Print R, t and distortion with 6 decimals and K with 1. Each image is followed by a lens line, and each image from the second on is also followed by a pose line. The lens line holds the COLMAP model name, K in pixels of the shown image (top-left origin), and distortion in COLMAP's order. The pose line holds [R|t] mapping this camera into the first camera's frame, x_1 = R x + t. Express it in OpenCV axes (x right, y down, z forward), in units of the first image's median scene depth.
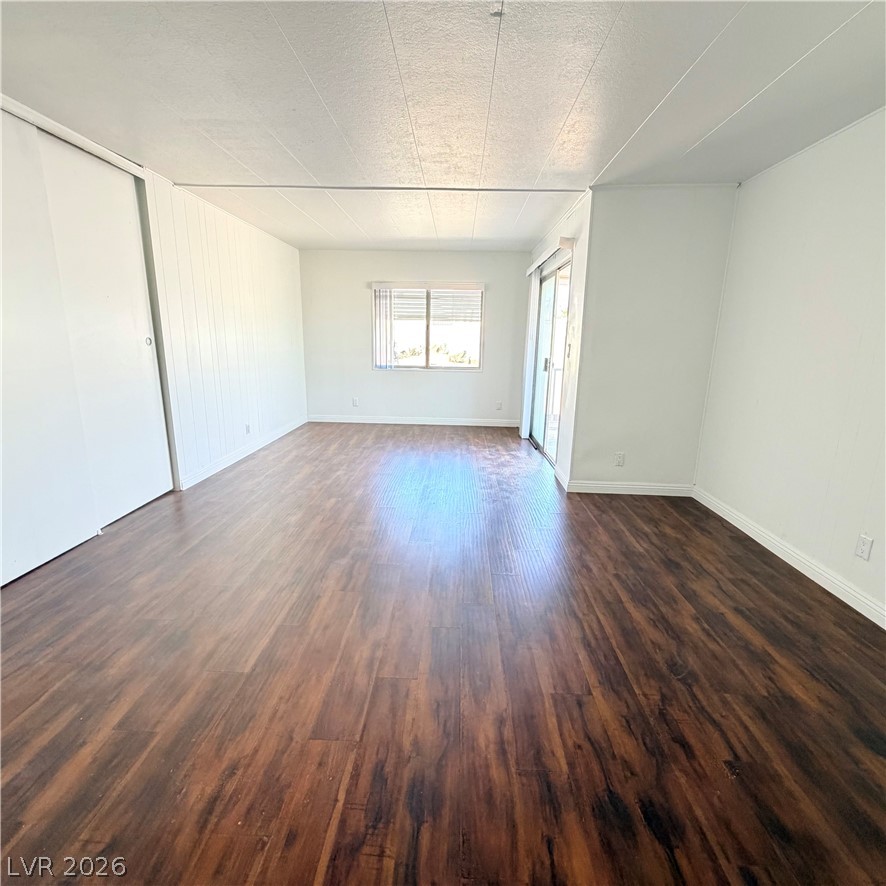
lens RADIAL K [[468.4, 0, 447.4], [0, 468.4, 444.3], [0, 0, 1]] dist [0.001719, -0.002267]
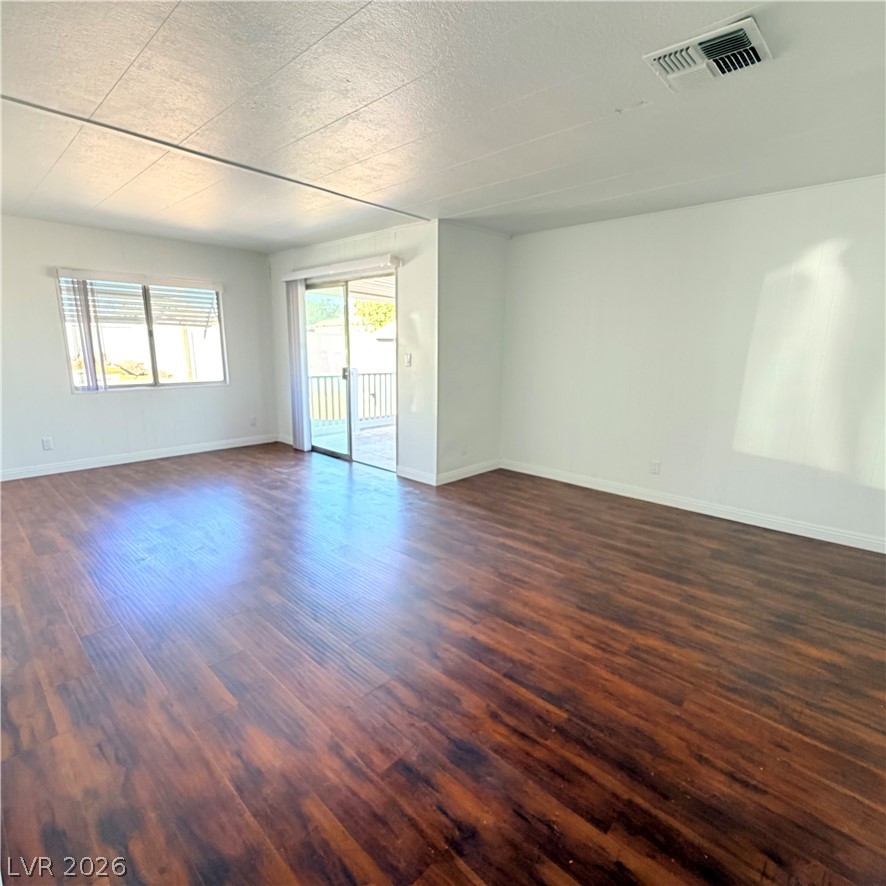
lens RADIAL K [[468.4, 0, 445.2], [0, 468.4, 440.9], [0, 0, 1]] dist [0.001719, -0.002267]
pose [[0.658354, -0.160162, 0.735472, -0.684944], [0.167230, 0.983803, 0.064545, -0.093172], [-0.733897, 0.080499, 0.674474, 0.283709]]
